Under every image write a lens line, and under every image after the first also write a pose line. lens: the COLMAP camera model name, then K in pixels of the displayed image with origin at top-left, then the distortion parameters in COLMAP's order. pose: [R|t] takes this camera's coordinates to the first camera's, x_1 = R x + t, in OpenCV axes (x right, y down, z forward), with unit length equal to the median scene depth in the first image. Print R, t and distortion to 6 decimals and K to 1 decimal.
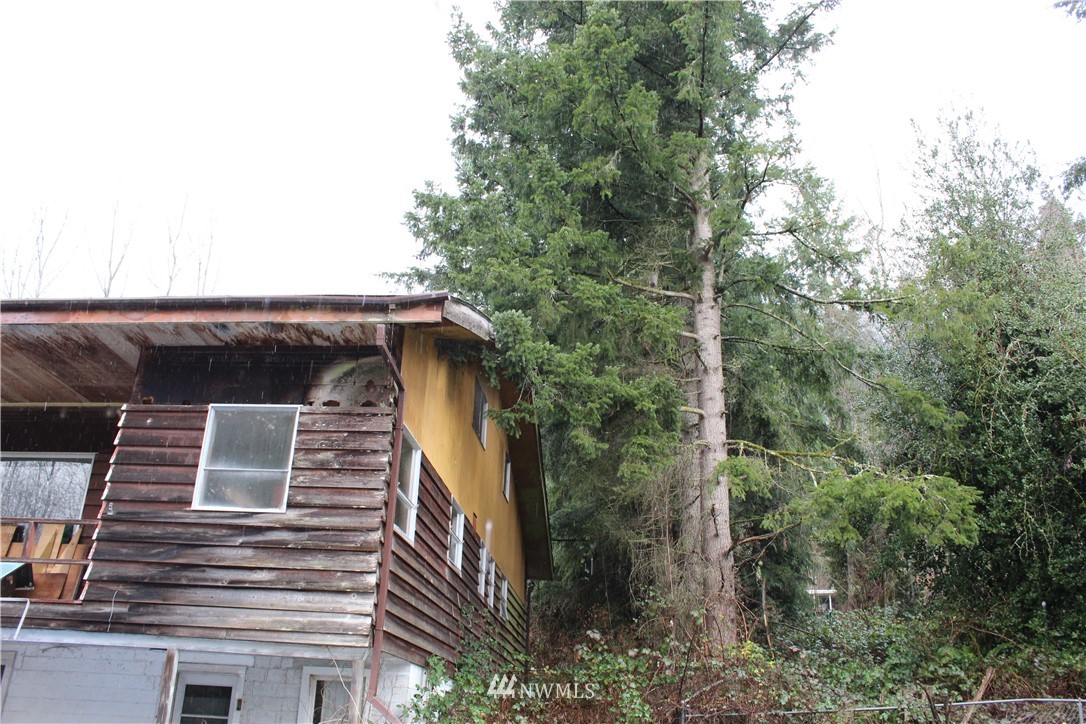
lens RADIAL K [[919.6, 0, 548.7], [0, 919.6, 358.6], [0, 0, 1]] dist [-0.135362, 0.107893]
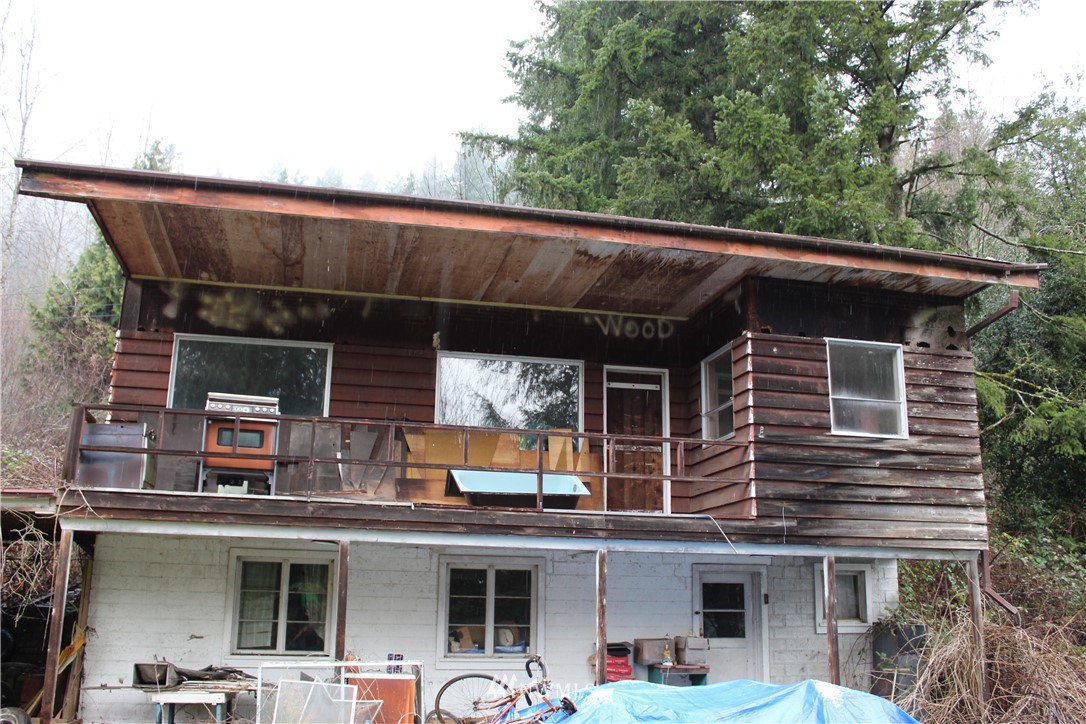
lens RADIAL K [[1011.3, 0, 545.8], [0, 1011.3, 359.0], [0, 0, 1]] dist [-0.051264, 0.000000]
pose [[0.940718, 0.054696, 0.334749, -1.170837], [-0.108704, 0.983473, 0.144790, -0.068748], [-0.321298, -0.172595, 0.931117, -0.039938]]
